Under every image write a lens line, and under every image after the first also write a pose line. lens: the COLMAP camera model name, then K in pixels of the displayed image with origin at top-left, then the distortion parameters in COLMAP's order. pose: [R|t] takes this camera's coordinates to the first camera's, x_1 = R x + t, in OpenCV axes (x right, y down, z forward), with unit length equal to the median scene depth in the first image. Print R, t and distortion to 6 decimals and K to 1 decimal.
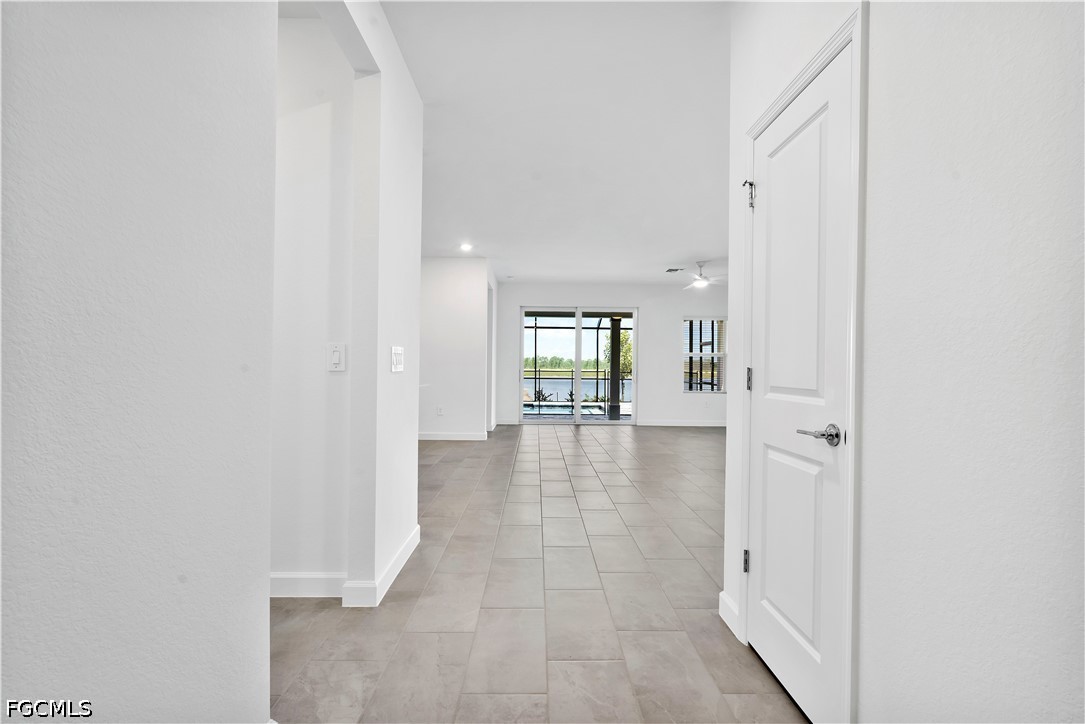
lens RADIAL K [[495.8, 0, 542.5], [0, 495.8, 362.0], [0, 0, 1]] dist [0.000242, 0.000111]
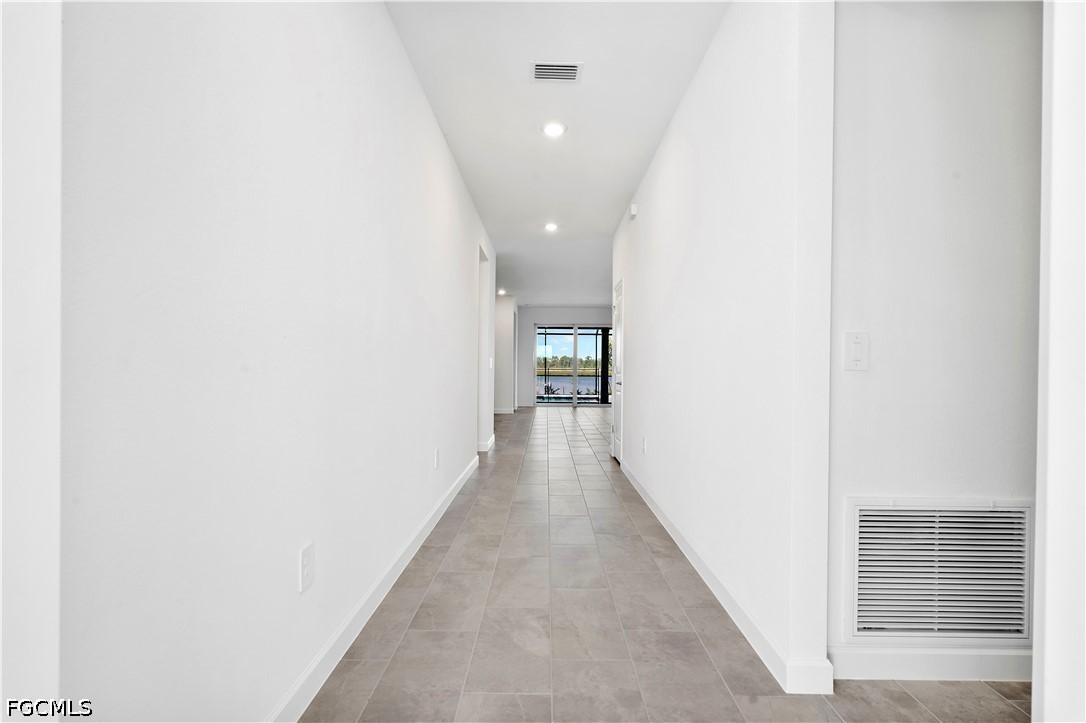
lens RADIAL K [[496.3, 0, 543.0], [0, 496.3, 361.5], [0, 0, 1]] dist [0.000242, 0.000111]
pose [[0.999813, 0.005219, -0.018635, 0.004838], [-0.005207, 0.999986, 0.000711, -0.002887], [0.018639, -0.000614, 0.999826, -0.391751]]
